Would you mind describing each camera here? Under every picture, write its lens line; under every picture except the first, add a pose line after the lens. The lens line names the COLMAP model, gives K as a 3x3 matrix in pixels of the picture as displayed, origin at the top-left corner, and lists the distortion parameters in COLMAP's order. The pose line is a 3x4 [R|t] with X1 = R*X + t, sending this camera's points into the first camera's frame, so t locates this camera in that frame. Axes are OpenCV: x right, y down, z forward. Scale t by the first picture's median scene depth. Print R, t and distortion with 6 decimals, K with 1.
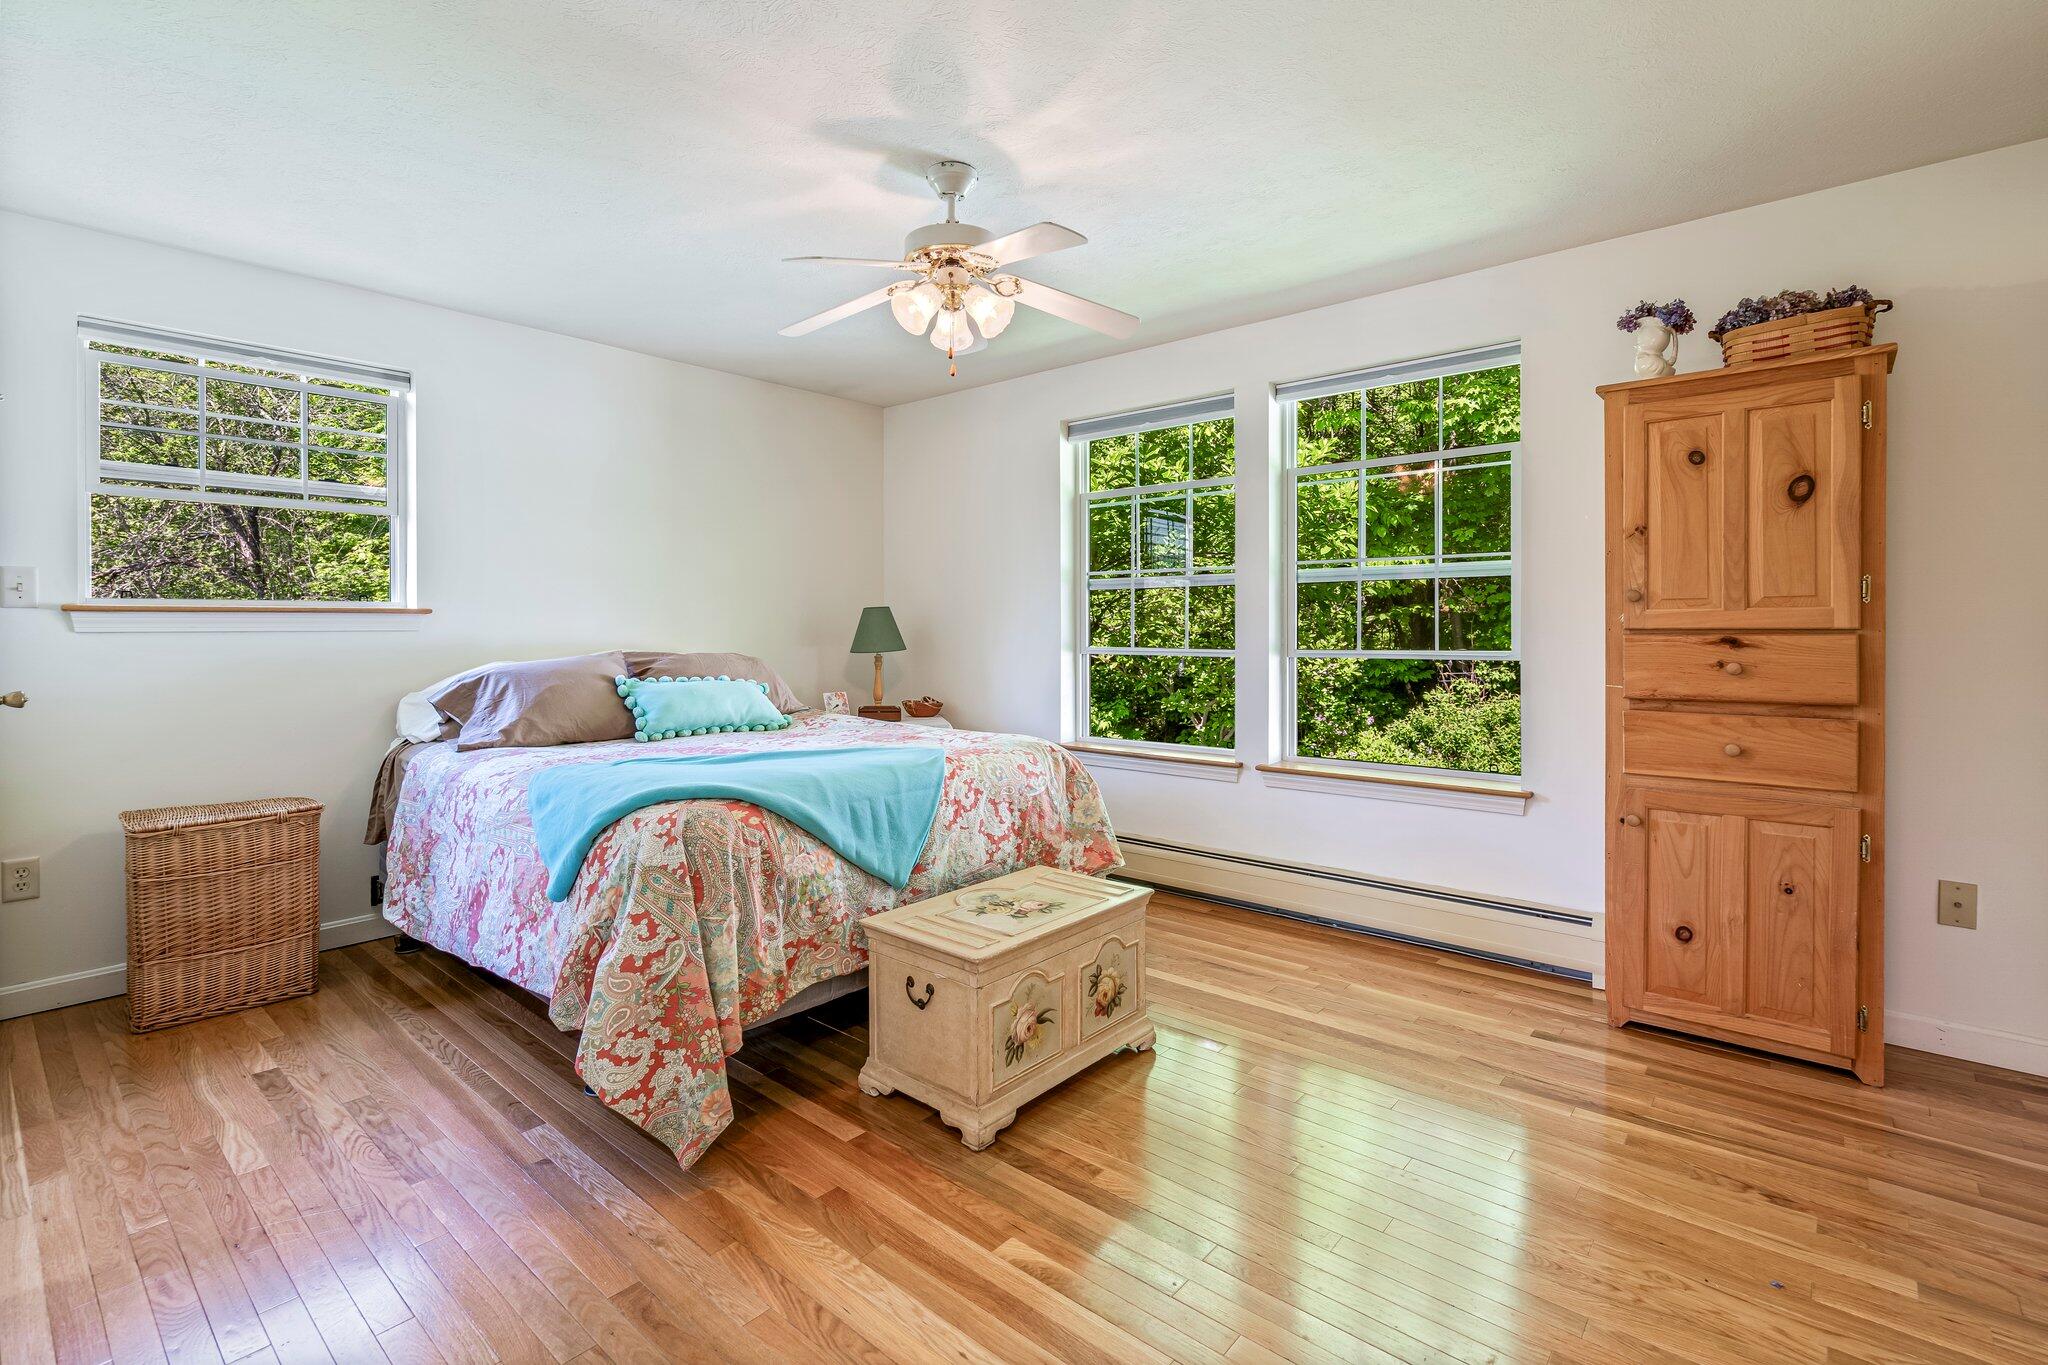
lens RADIAL K [[934.4, 0, 1023.3], [0, 934.4, 626.7], [0, 0, 1]] dist [-0.000442, 0.000201]
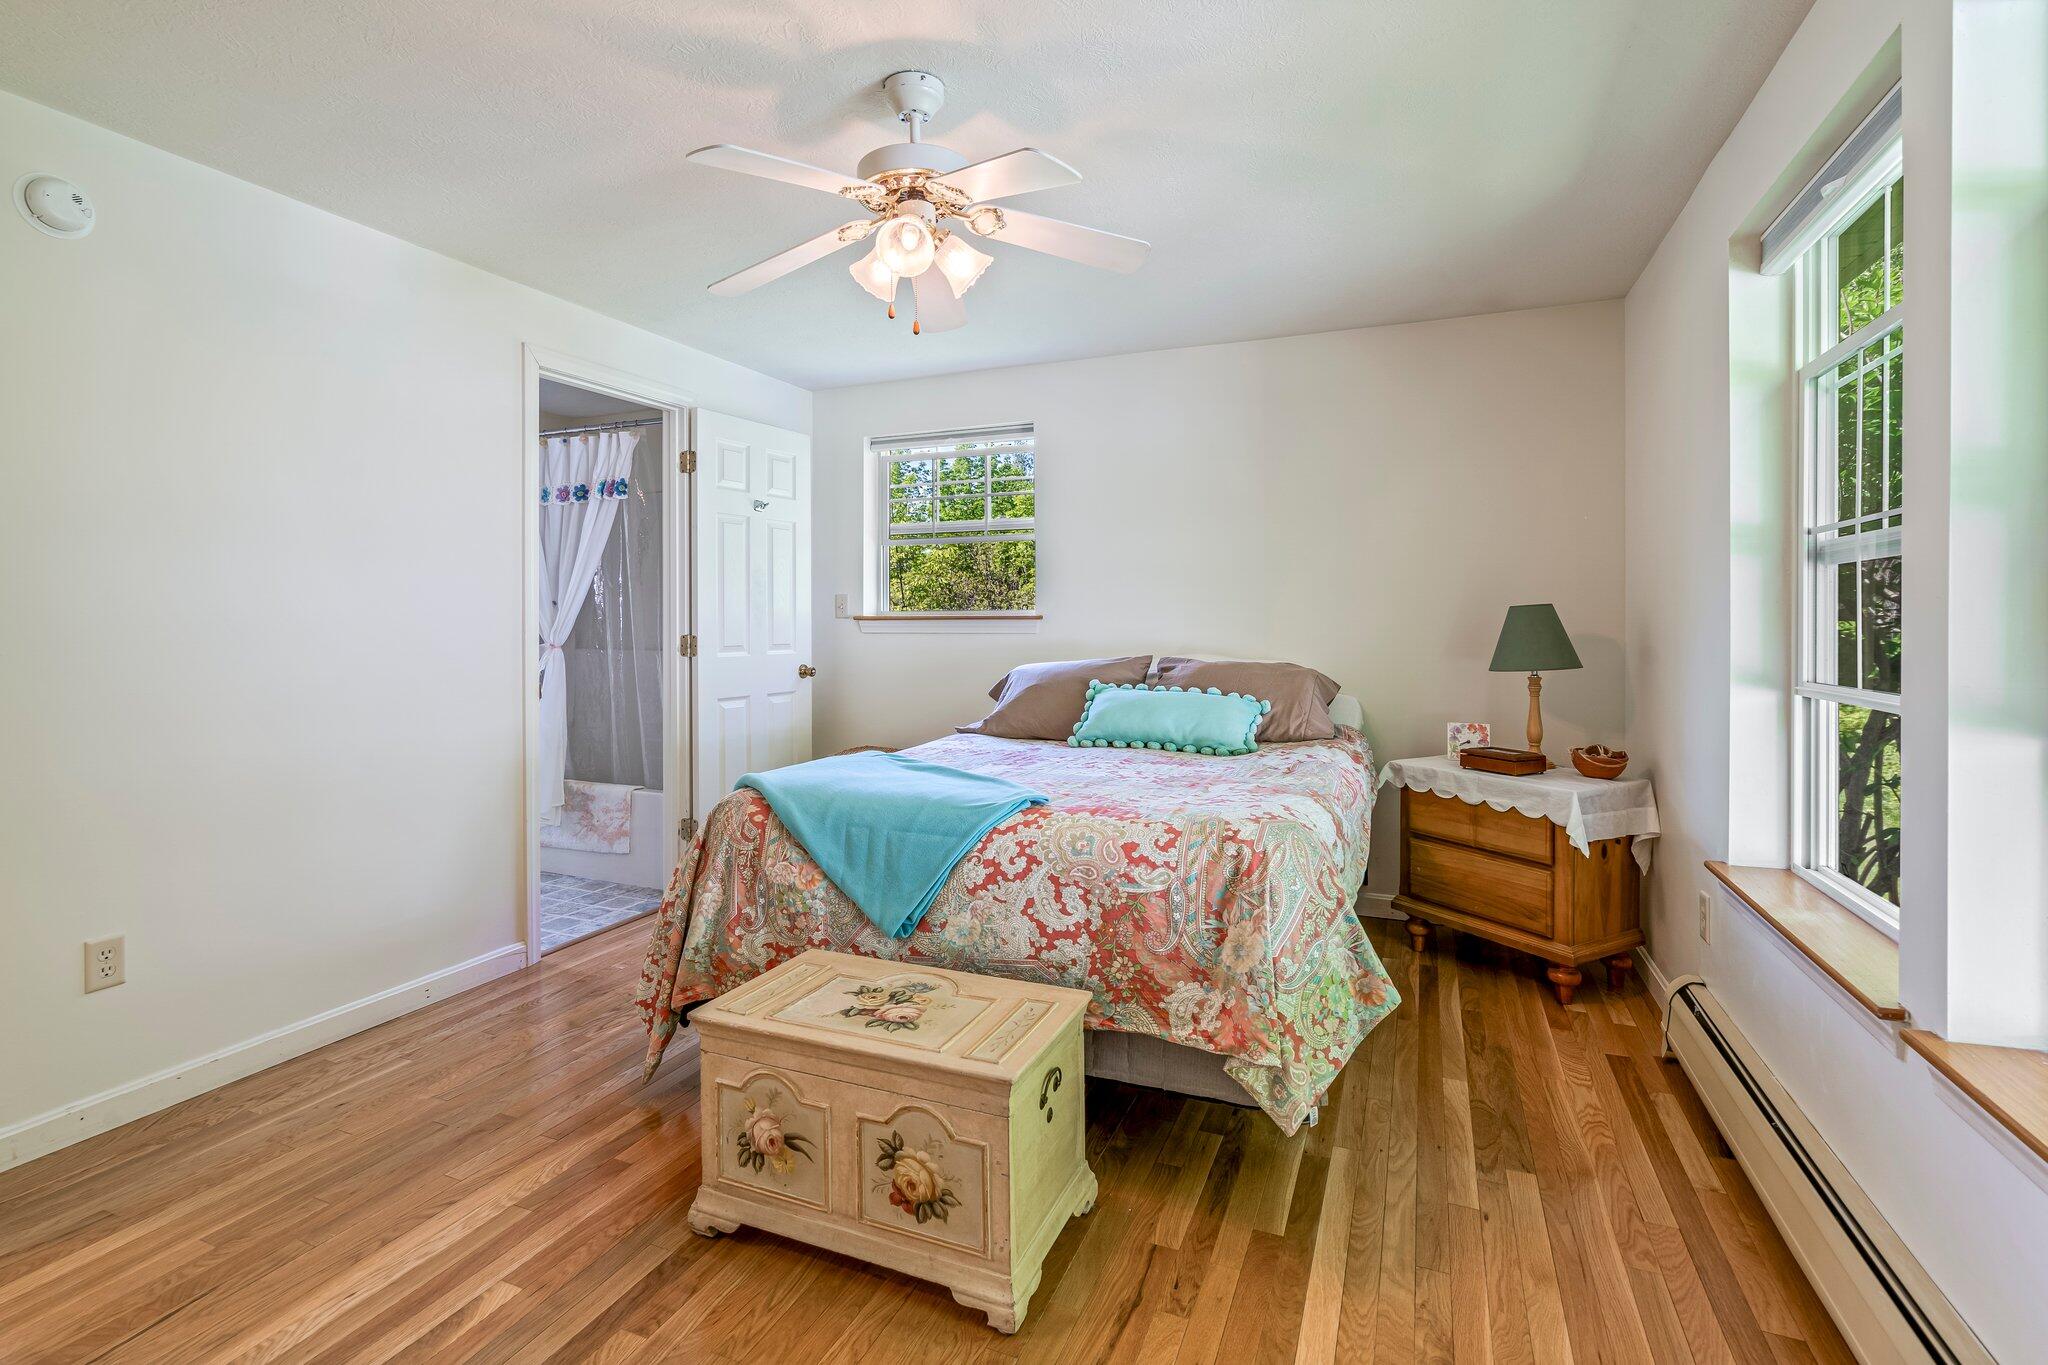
lens RADIAL K [[953.2, 0, 1023.0], [0, 953.2, 625.9], [0, 0, 1]] dist [0.000094, 0.000527]
pose [[0.311496, 0.006718, -0.950224, 0.745445], [-0.000665, 0.999976, 0.006852, -0.019524], [0.950247, -0.001503, 0.311493, 0.828890]]
